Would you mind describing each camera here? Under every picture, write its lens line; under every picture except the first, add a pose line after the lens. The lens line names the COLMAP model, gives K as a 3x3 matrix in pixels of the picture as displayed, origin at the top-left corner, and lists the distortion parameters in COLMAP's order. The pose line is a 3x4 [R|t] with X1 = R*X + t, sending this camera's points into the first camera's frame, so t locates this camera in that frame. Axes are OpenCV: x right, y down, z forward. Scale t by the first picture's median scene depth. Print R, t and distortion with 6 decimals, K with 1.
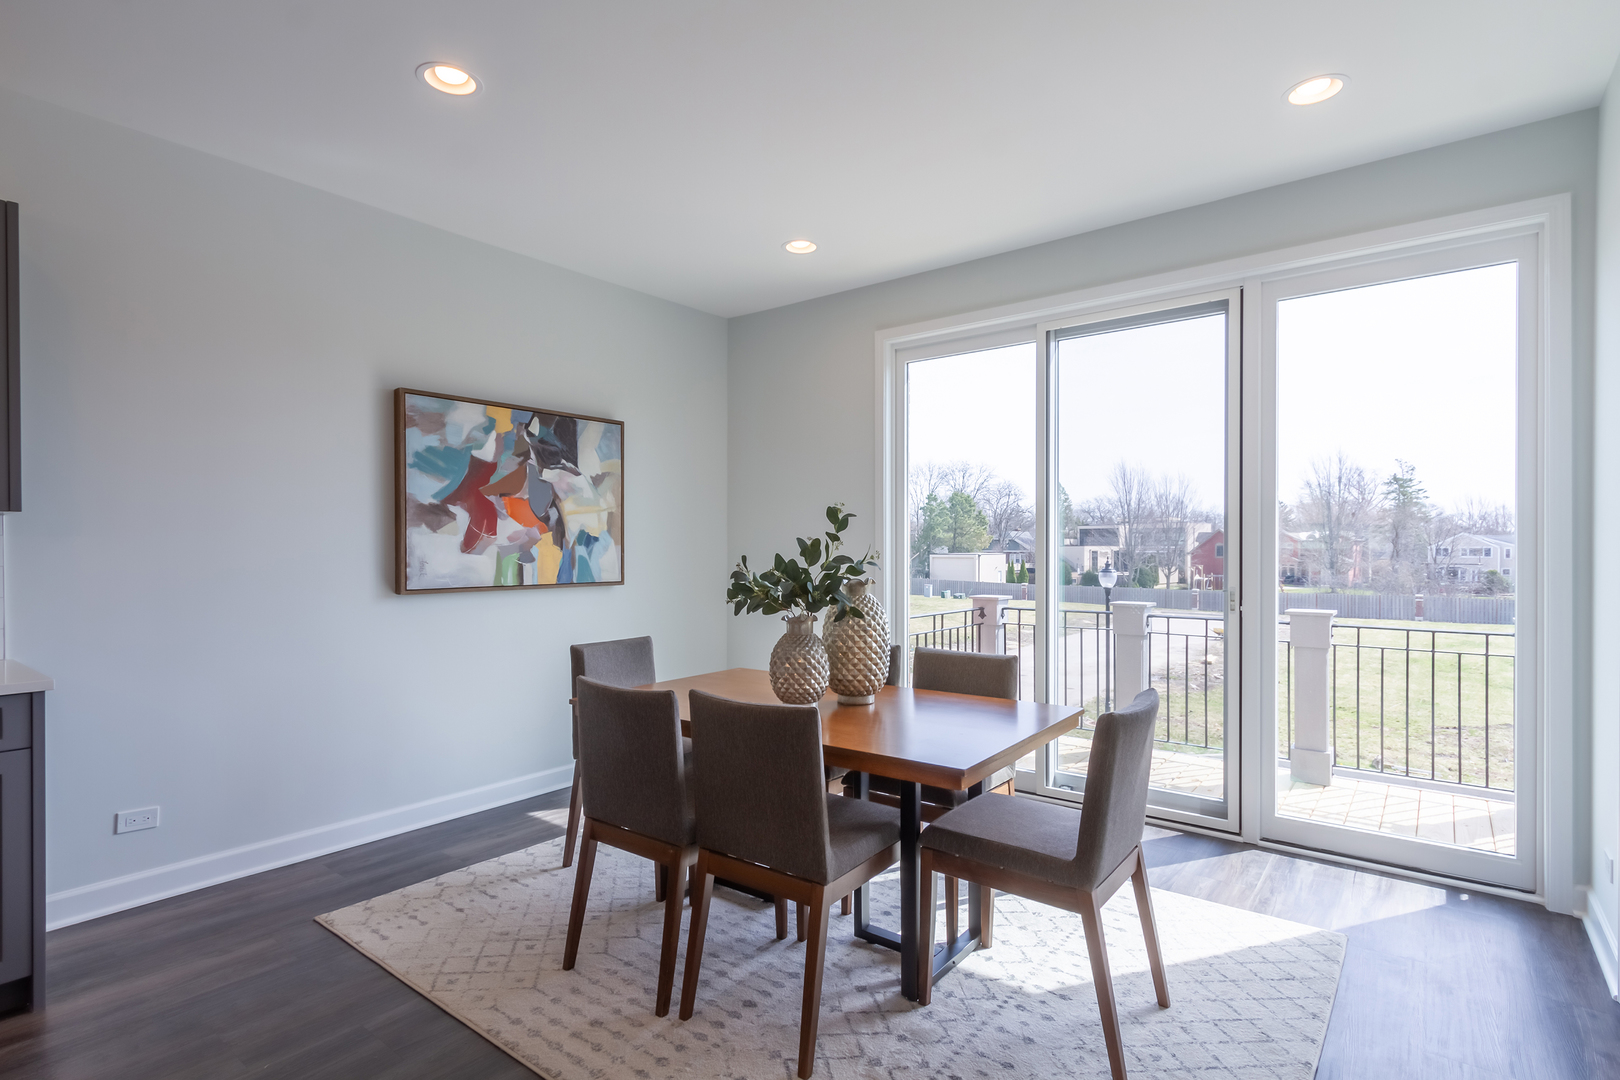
lens RADIAL K [[809.2, 0, 809.6], [0, 809.2, 539.1], [0, 0, 1]] dist [-0.000559, 0.001644]
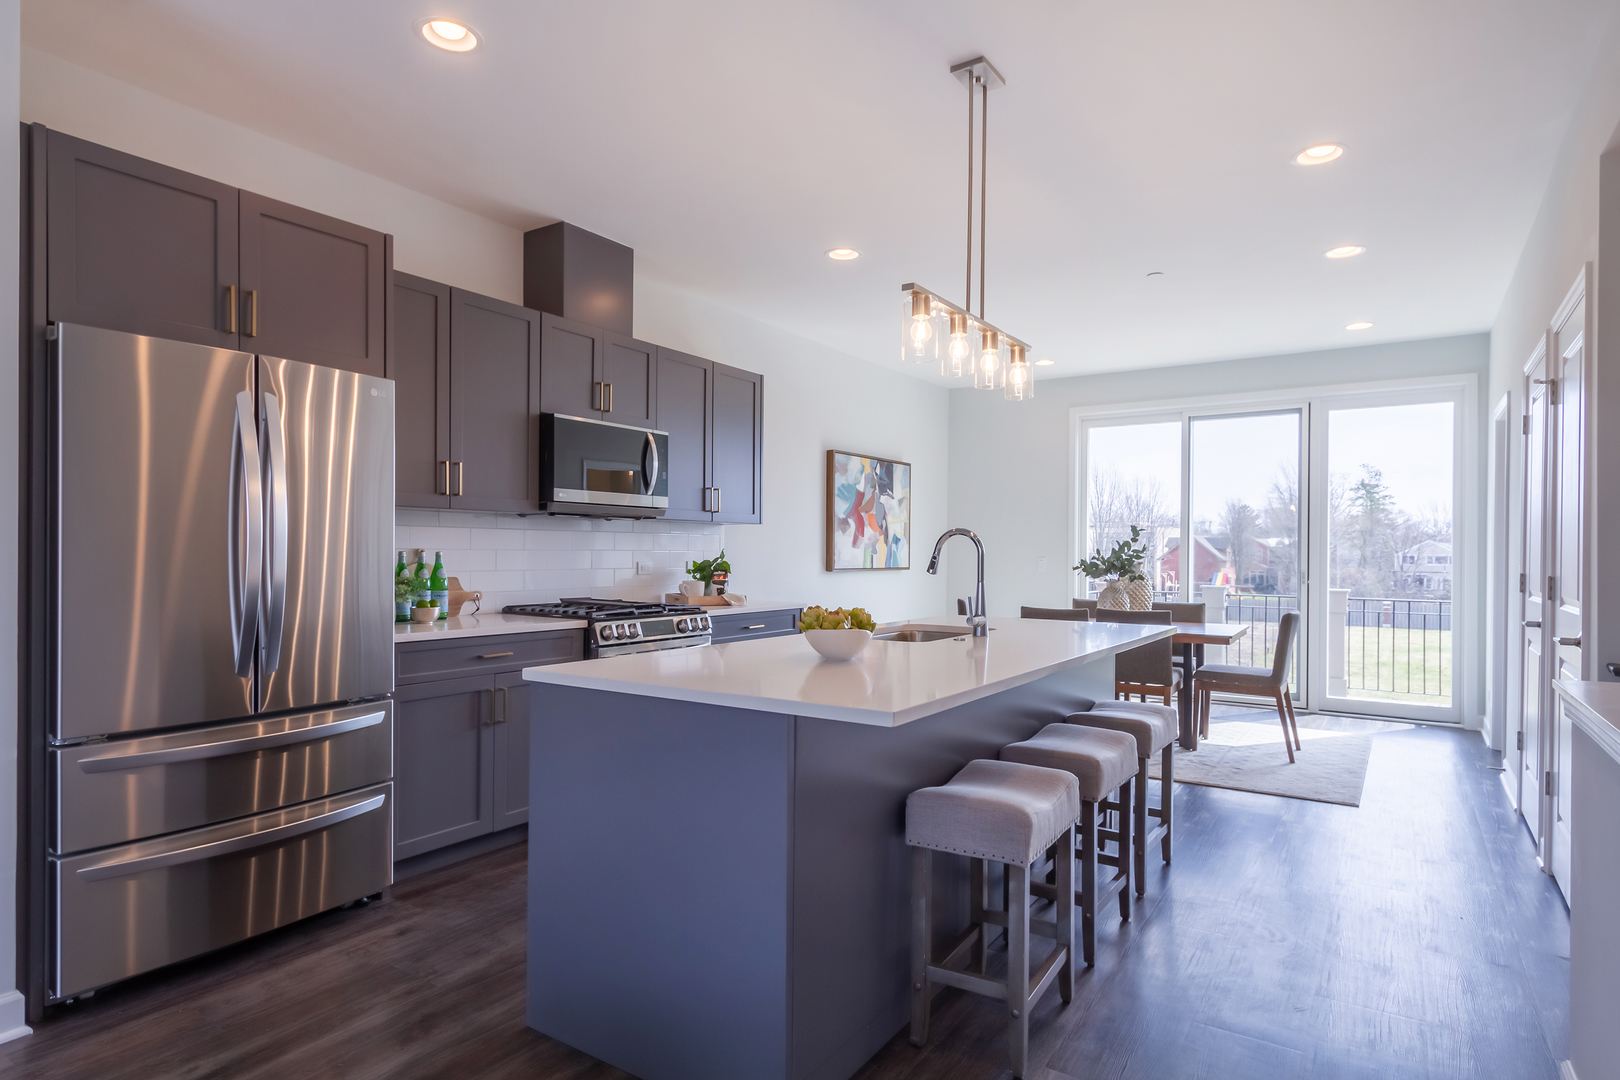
lens RADIAL K [[894.2, 0, 808.8], [0, 894.2, 538.5], [0, 0, 1]] dist [0.002034, -0.000214]
pose [[0.997277, 0.008328, 0.073270, -0.604460], [-0.008074, 0.999960, -0.003759, 0.005865], [-0.073299, 0.003157, 0.997305, -0.753647]]
